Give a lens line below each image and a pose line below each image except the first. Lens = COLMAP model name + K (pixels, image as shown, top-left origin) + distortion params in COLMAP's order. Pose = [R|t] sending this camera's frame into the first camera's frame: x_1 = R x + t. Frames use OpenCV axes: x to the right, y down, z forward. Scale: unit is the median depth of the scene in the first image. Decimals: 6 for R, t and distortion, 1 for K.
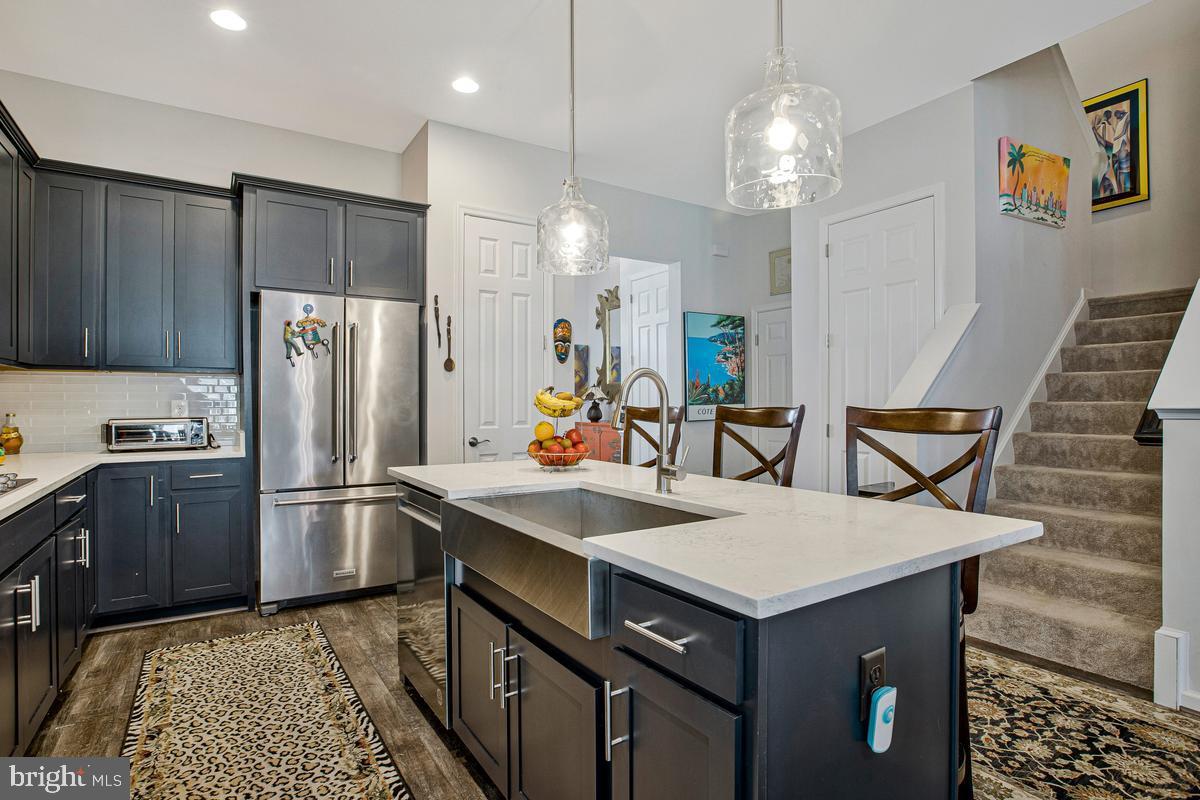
lens RADIAL K [[616.9, 0, 605.7], [0, 616.9, 400.6], [0, 0, 1]] dist [-0.006079, 0.002618]
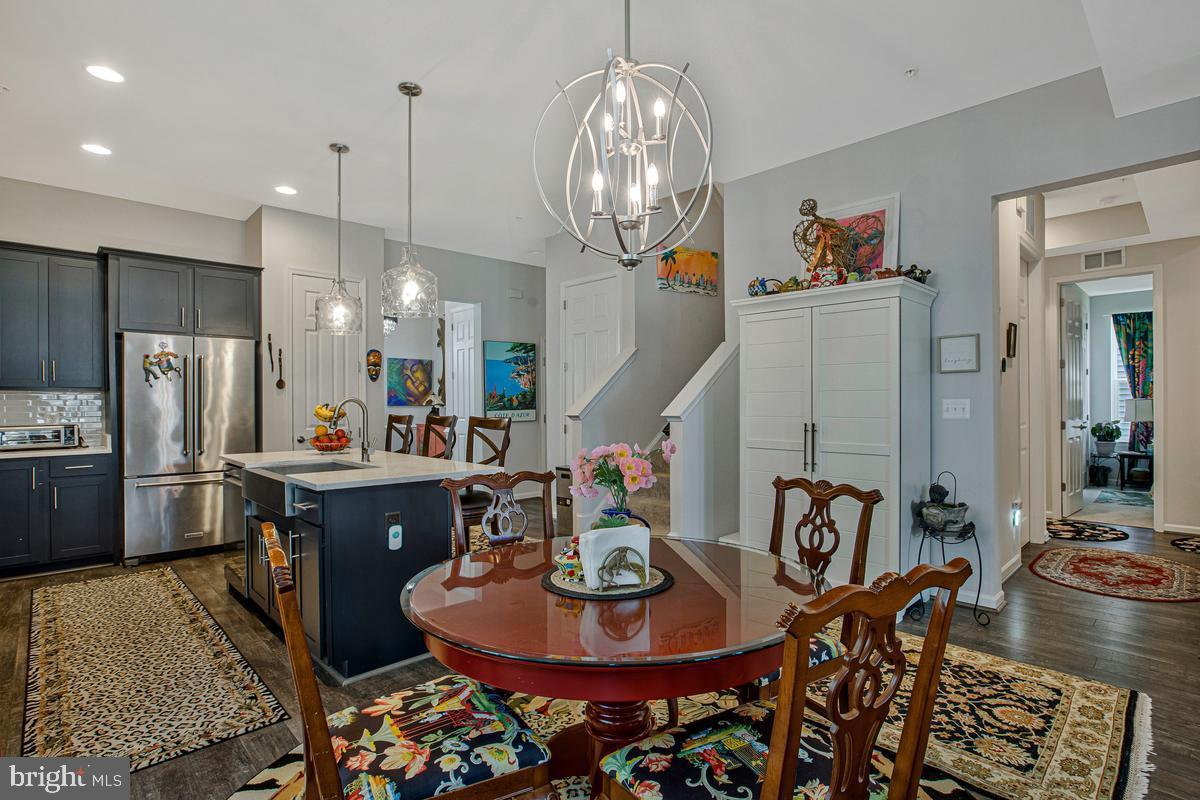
lens RADIAL K [[591.3, 0, 625.1], [0, 591.3, 402.5], [0, 0, 1]] dist [-0.002813, 0.003672]
pose [[0.980617, -0.004591, 0.195883, 0.275271], [0.003986, 0.999986, 0.003482, -0.020491], [-0.195896, -0.002634, 0.980621, -0.508370]]
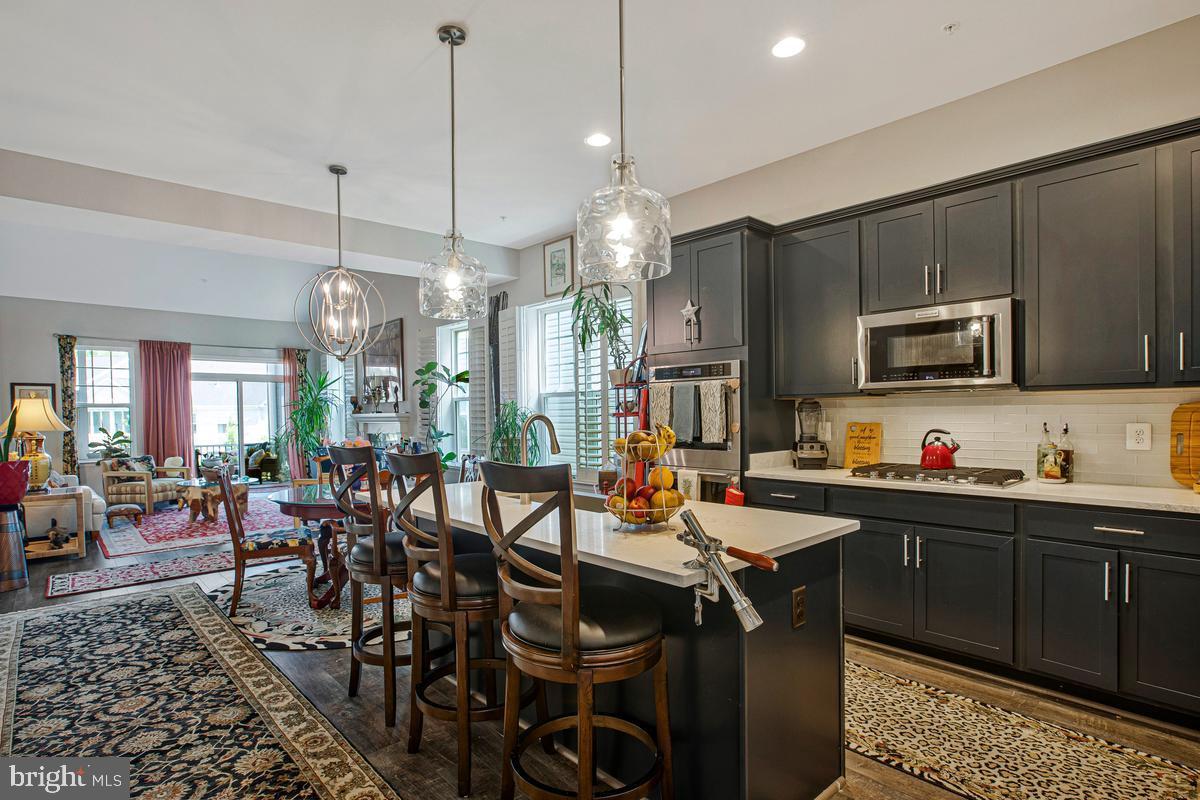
lens RADIAL K [[616.9, 0, 637.5], [0, 616.9, 416.5], [0, 0, 1]] dist [-0.006079, 0.002618]
pose [[-0.981913, 0.018717, -0.188403, 0.055972], [0.015322, 0.999693, 0.019464, -0.039346], [0.188710, 0.016225, -0.981899, 1.299686]]
